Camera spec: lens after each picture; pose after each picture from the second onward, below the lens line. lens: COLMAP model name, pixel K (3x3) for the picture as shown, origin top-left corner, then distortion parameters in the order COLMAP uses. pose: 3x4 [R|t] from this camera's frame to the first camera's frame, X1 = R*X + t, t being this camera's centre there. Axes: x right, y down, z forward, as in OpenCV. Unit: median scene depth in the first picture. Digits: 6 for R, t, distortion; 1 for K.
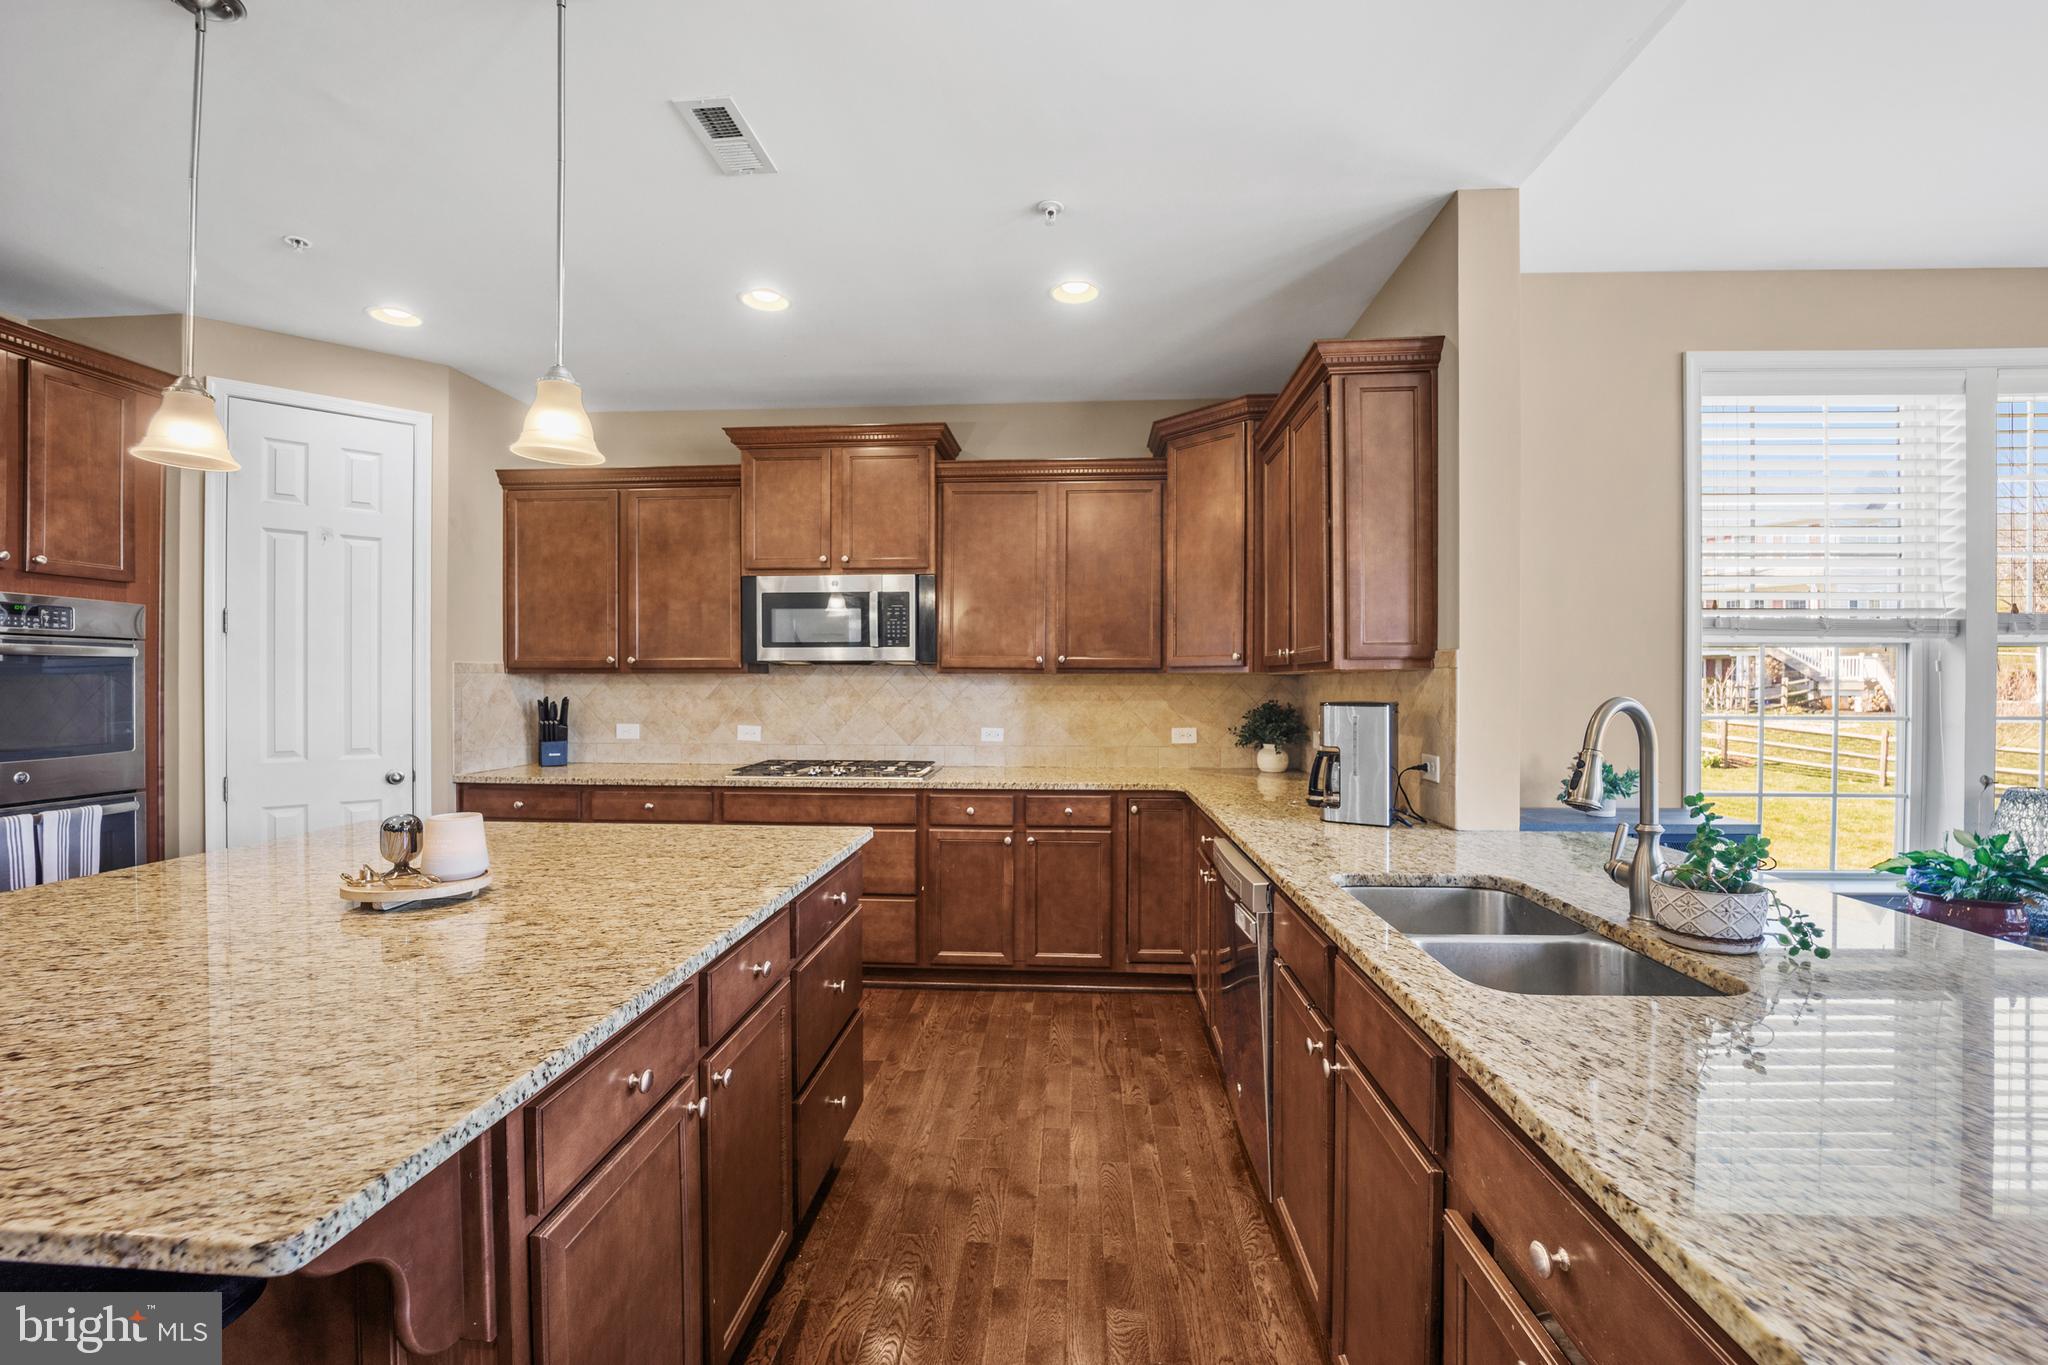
lens RADIAL K [[843.8, 0, 1021.0], [0, 843.8, 682.5], [0, 0, 1]] dist [-0.019296, 0.002820]
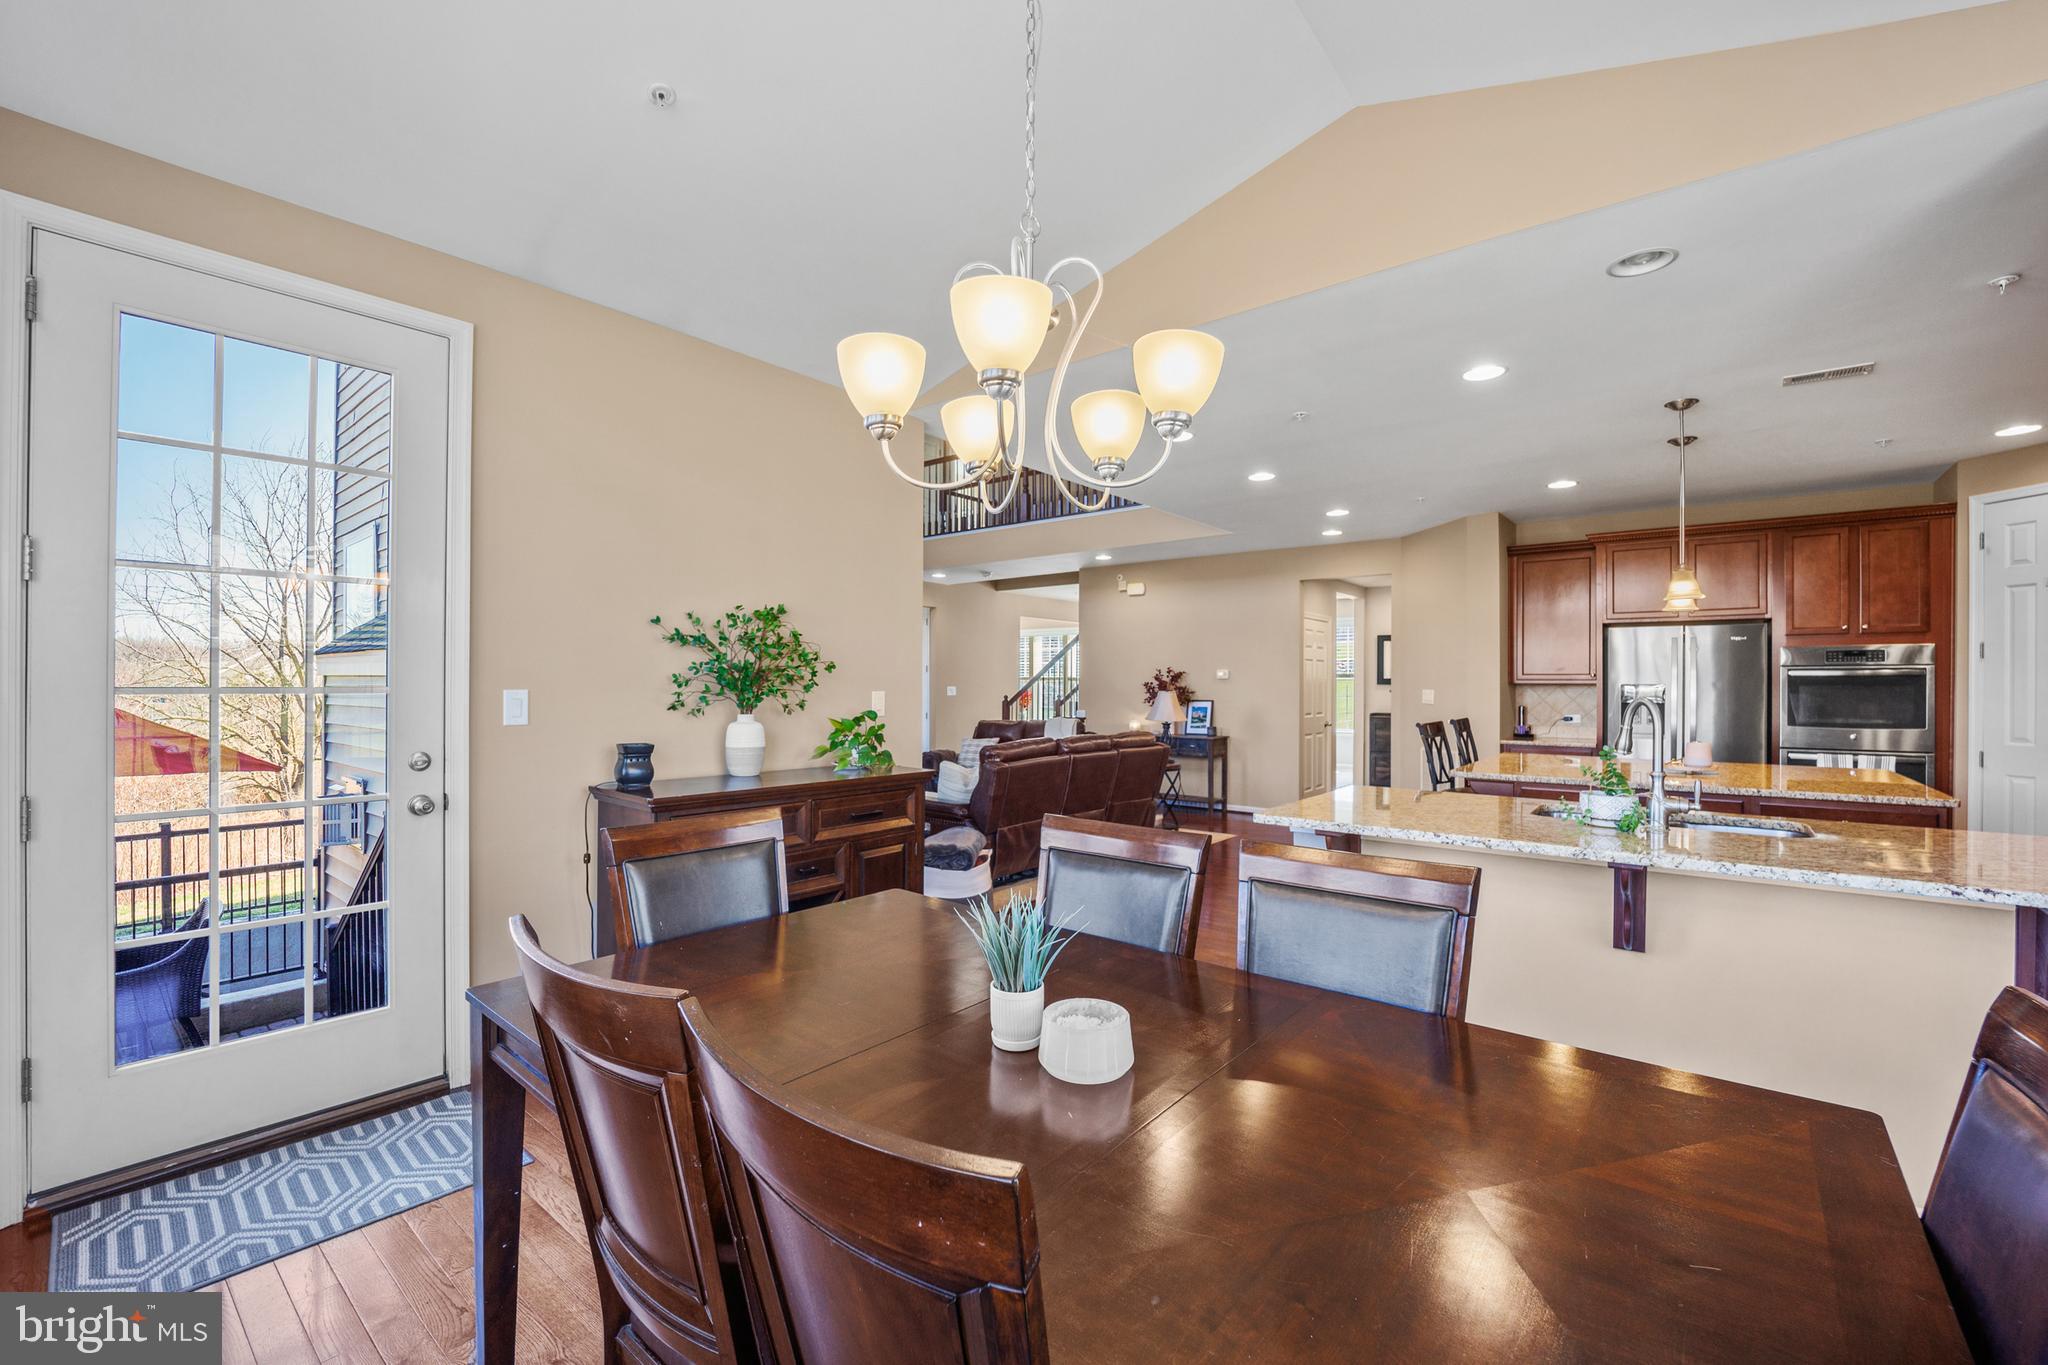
lens RADIAL K [[843.8, 0, 1044.8], [0, 843.8, 682.4], [0, 0, 1]] dist [-0.019296, 0.002820]
pose [[-0.577919, -0.000392, -0.816094, 1.059631], [-0.003638, 0.999991, 0.002096, -0.009385], [0.816086, 0.004181, -0.577915, 0.374597]]
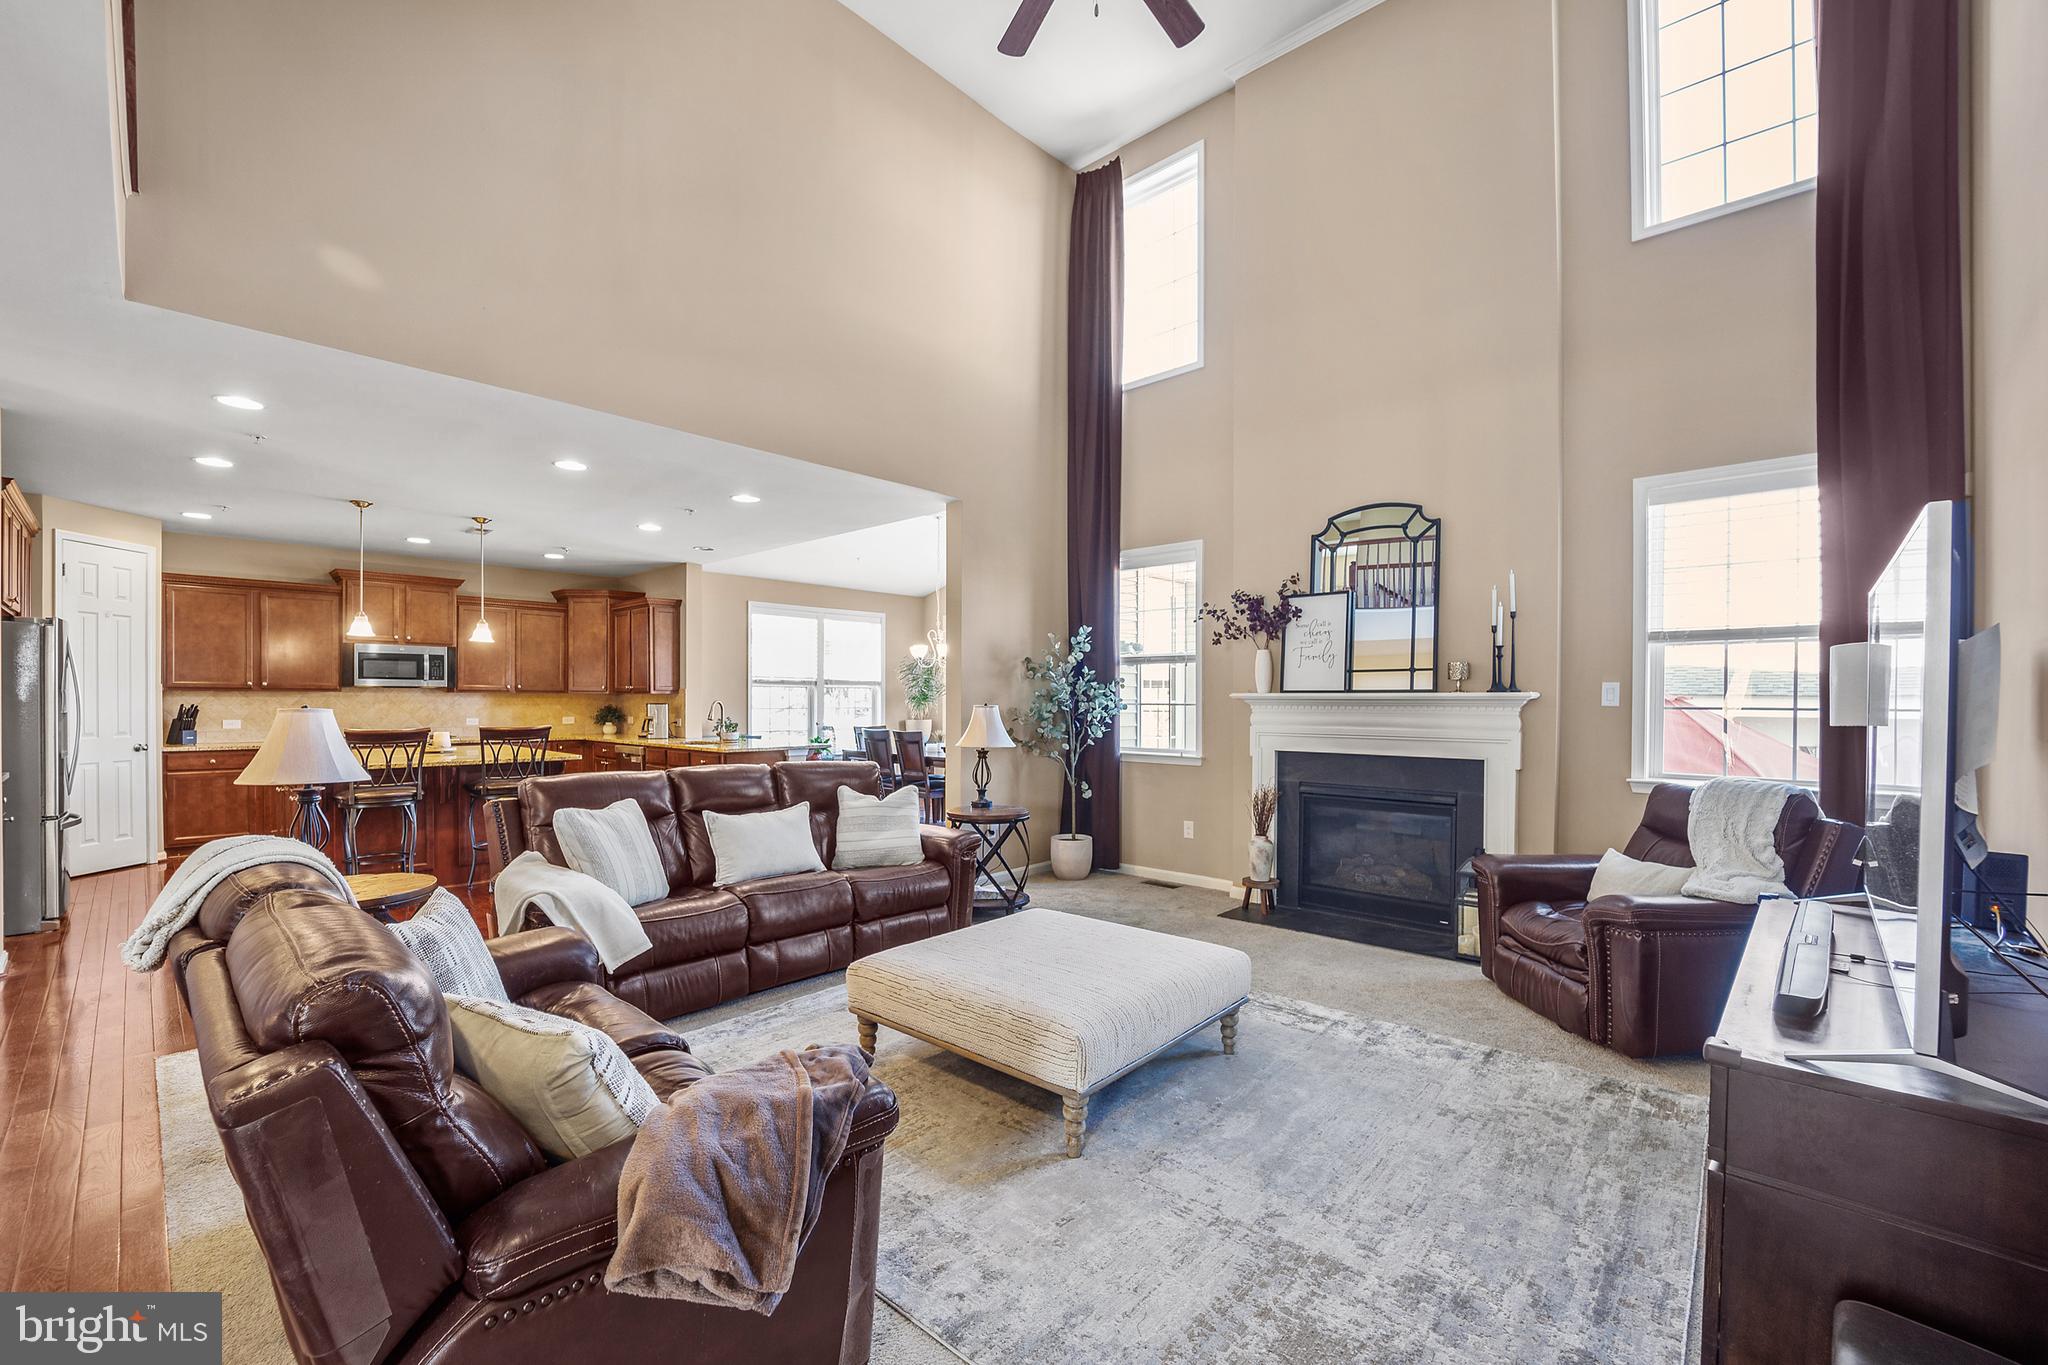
lens RADIAL K [[843.8, 0, 1004.3], [0, 843.8, 707.4], [0, 0, 1]] dist [-0.019296, 0.002820]
pose [[0.643040, -0.005316, 0.765814, -0.851175], [-0.004069, 0.999938, 0.010358, -0.000809], [-0.765821, -0.009776, 0.642979, -1.477307]]
